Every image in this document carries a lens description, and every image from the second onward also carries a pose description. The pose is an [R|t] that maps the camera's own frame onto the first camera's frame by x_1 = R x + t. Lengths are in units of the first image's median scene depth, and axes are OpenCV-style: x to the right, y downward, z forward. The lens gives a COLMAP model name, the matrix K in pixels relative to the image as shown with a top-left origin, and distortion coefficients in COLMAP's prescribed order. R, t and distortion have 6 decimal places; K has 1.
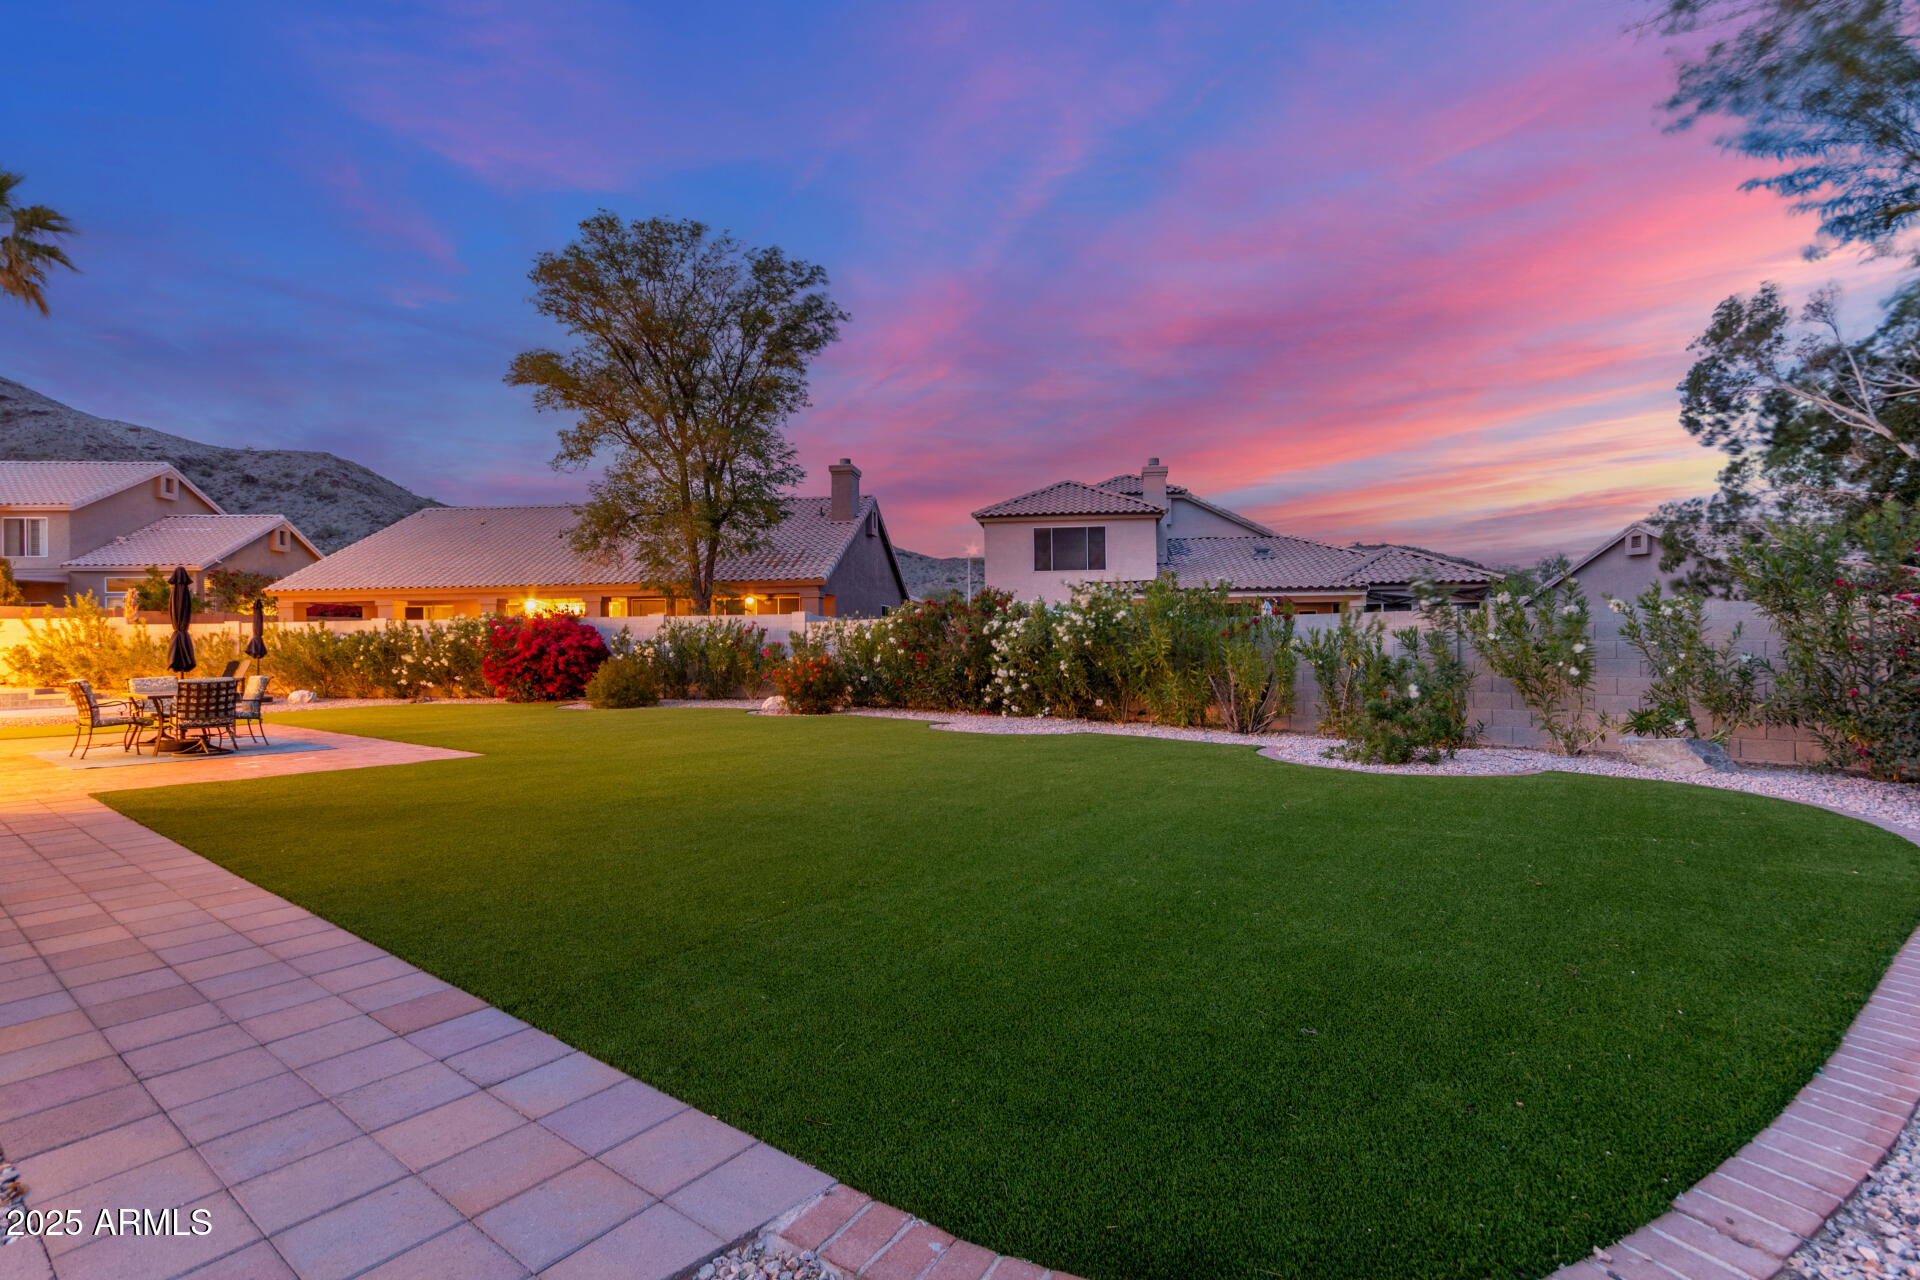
lens RADIAL K [[886.5, 0, 978.7], [0, 886.5, 644.5], [0, 0, 1]] dist [-0.002474, -0.000155]
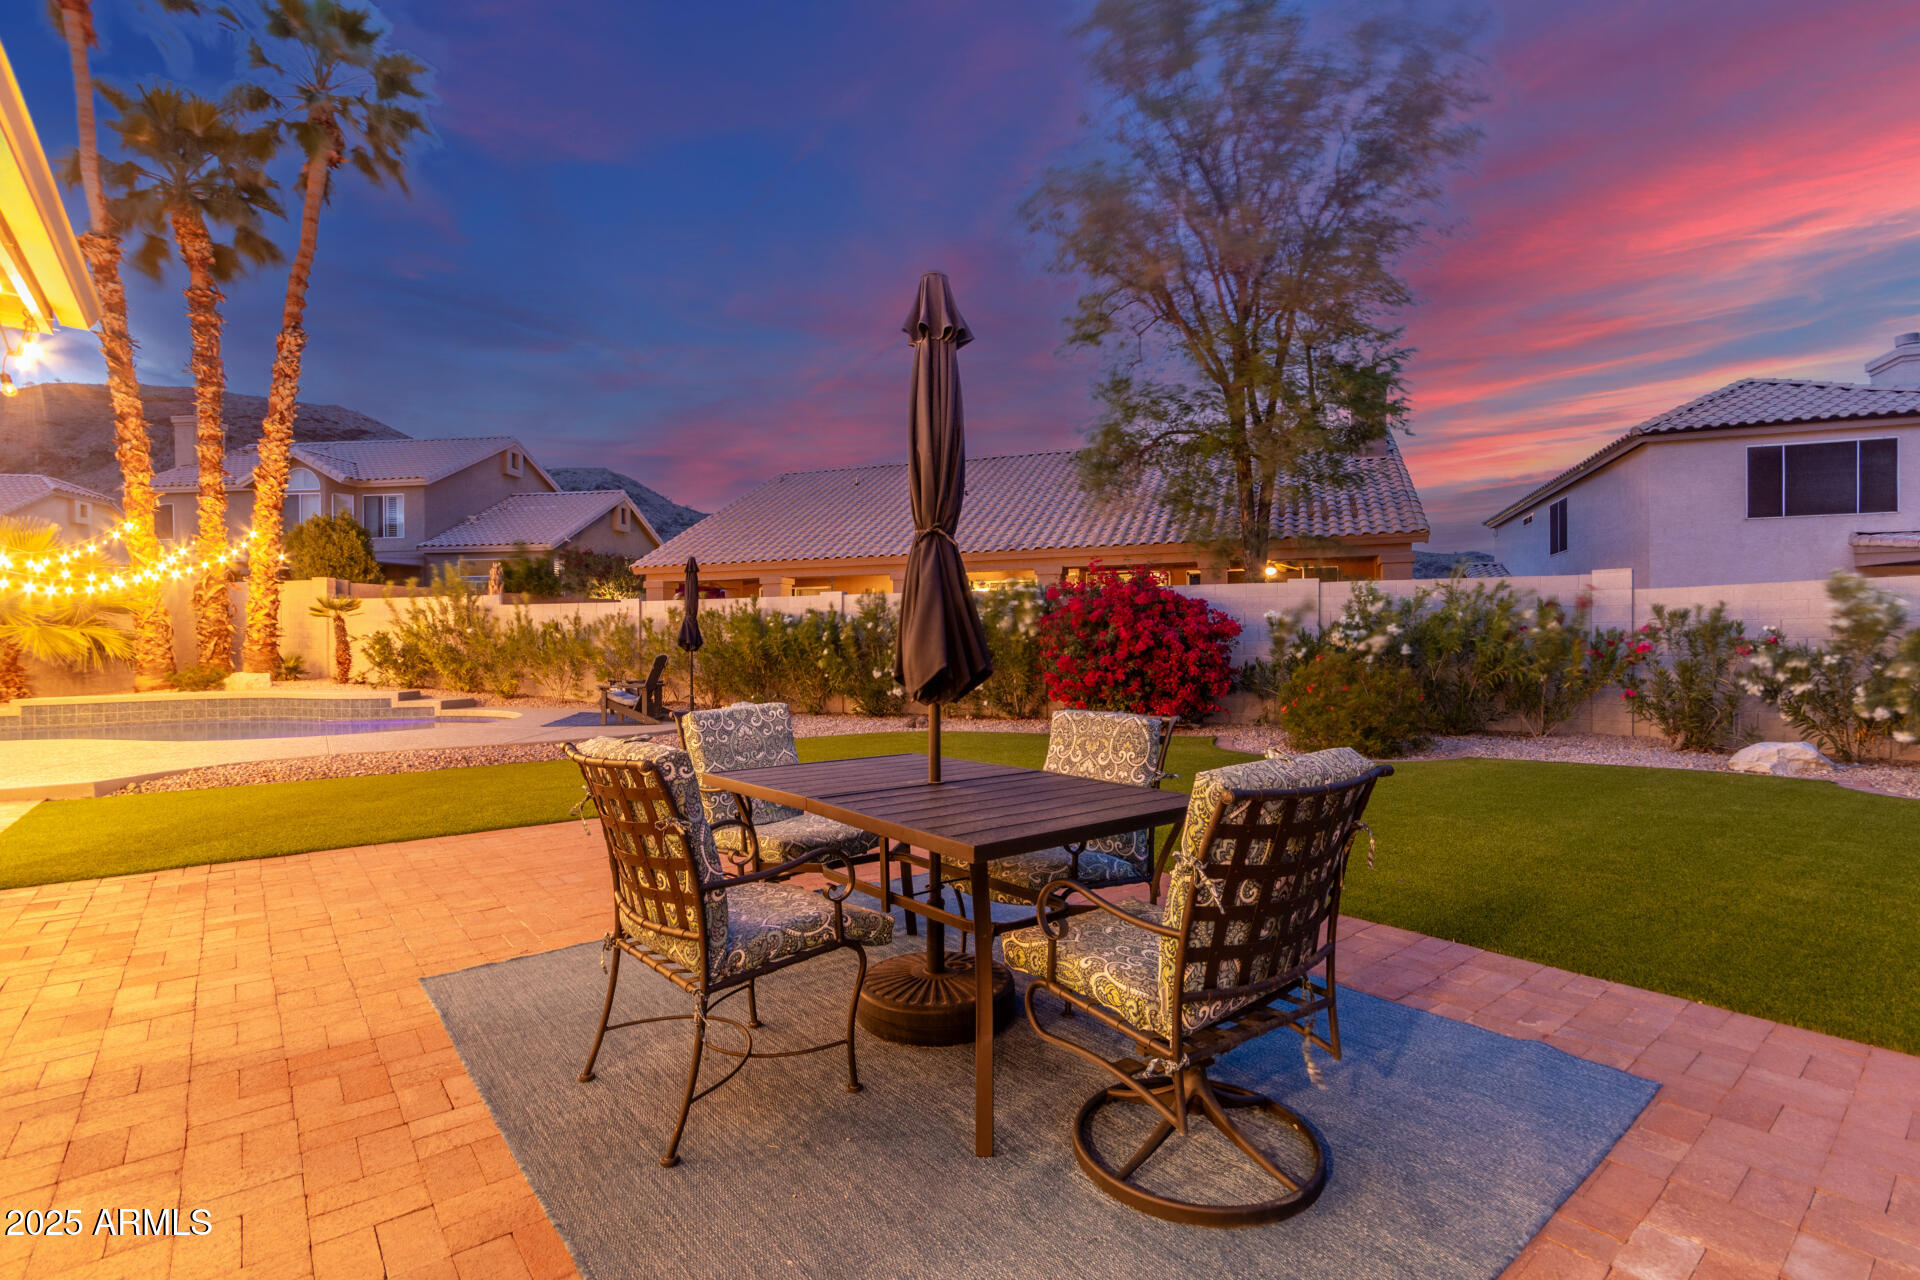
lens RADIAL K [[888.4, 0, 993.0], [0, 888.4, 647.6], [0, 0, 1]] dist [-0.000639, -0.000062]
pose [[0.975832, 0.004909, -0.218466, -0.404835], [-0.003335, 0.999966, 0.007574, 0.006400], [0.218496, -0.006662, 0.975815, 0.370349]]
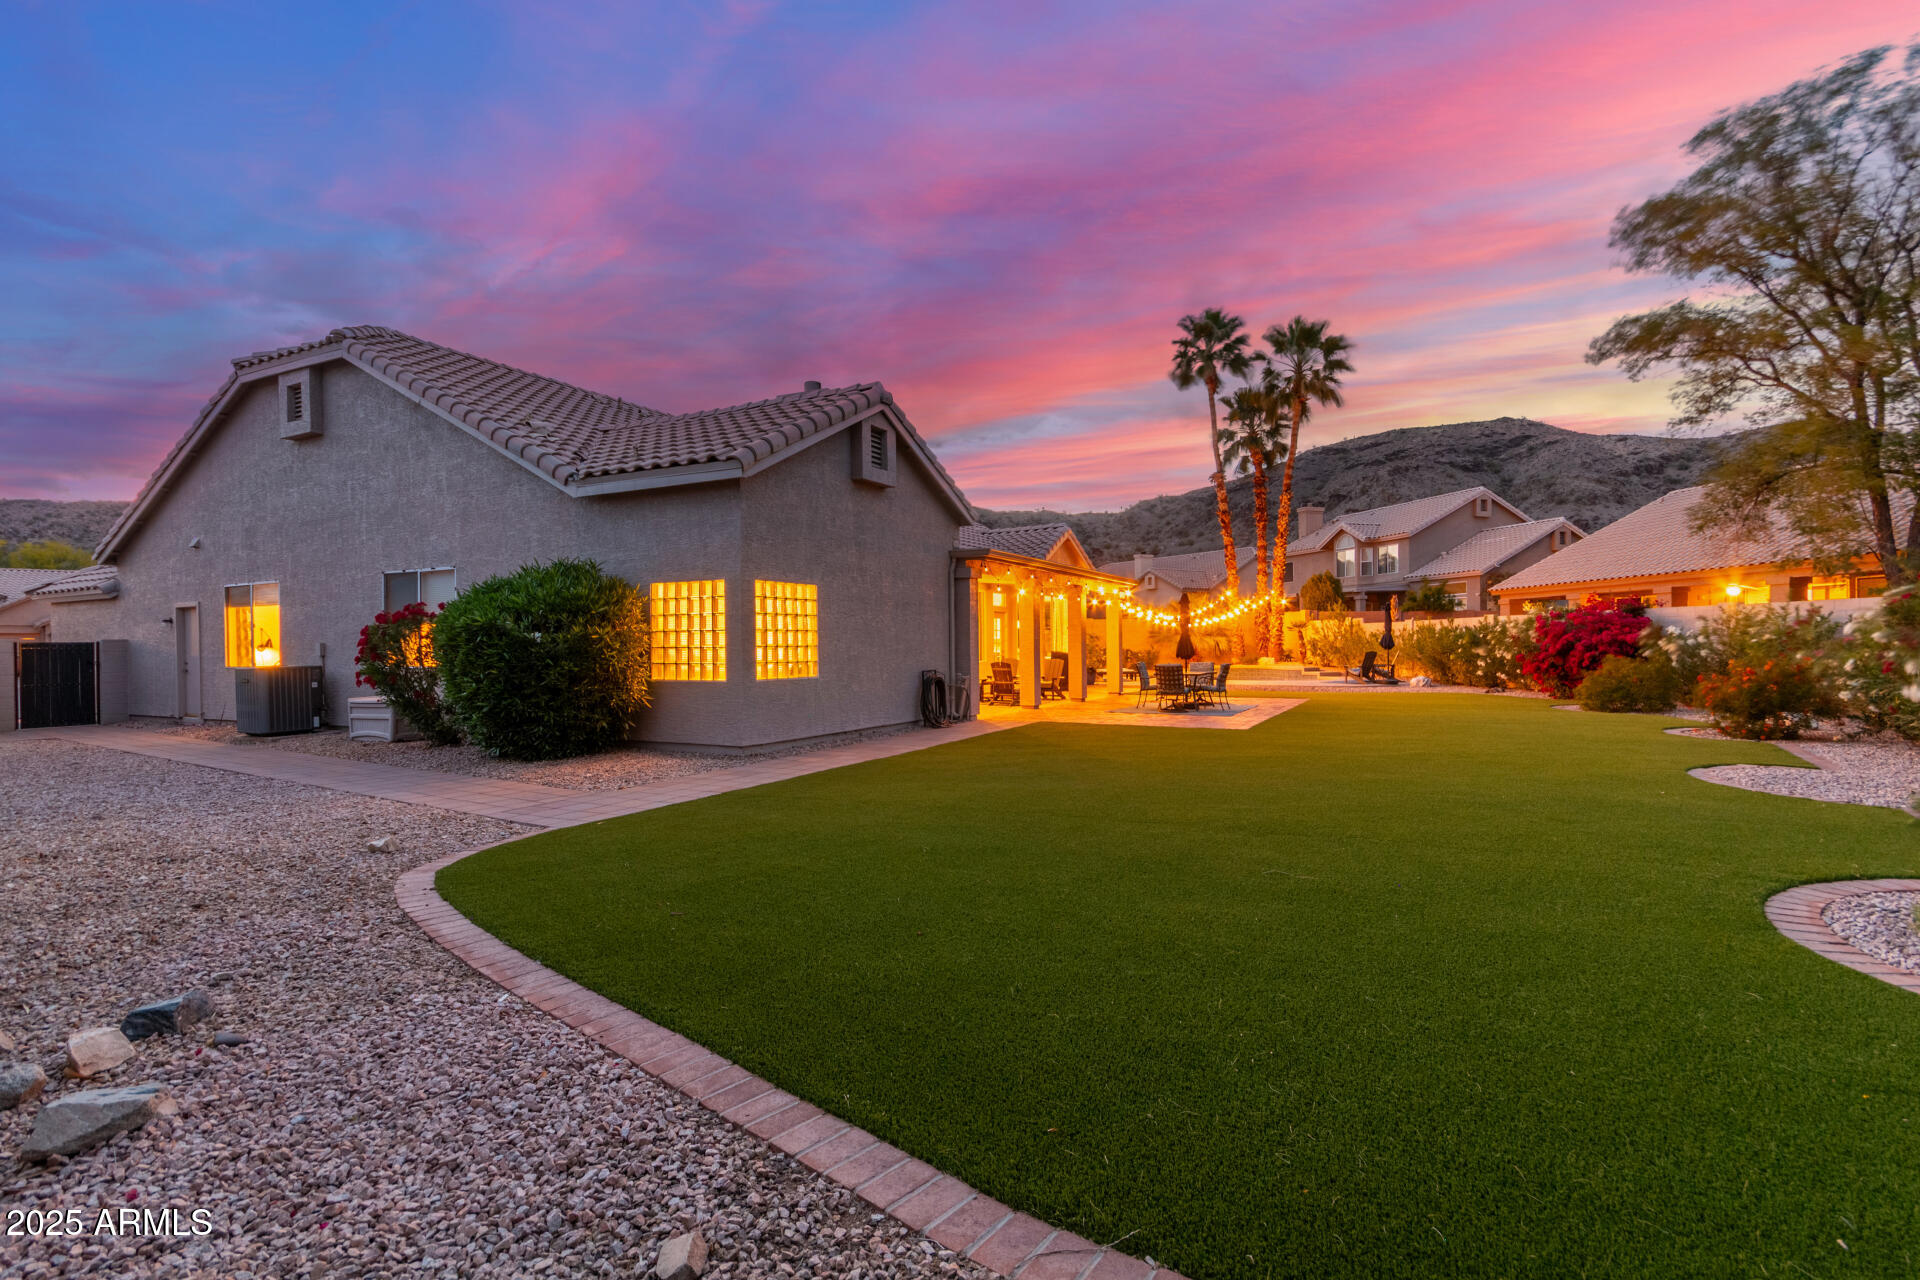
lens RADIAL K [[888.4, 0, 993.0], [0, 888.4, 647.6], [0, 0, 1]] dist [-0.000639, -0.000062]
pose [[0.185307, 0.012614, -0.982600, 0.288373], [0.006567, 0.999879, 0.014074, -0.007951], [0.982659, -0.009061, 0.185202, 0.179604]]
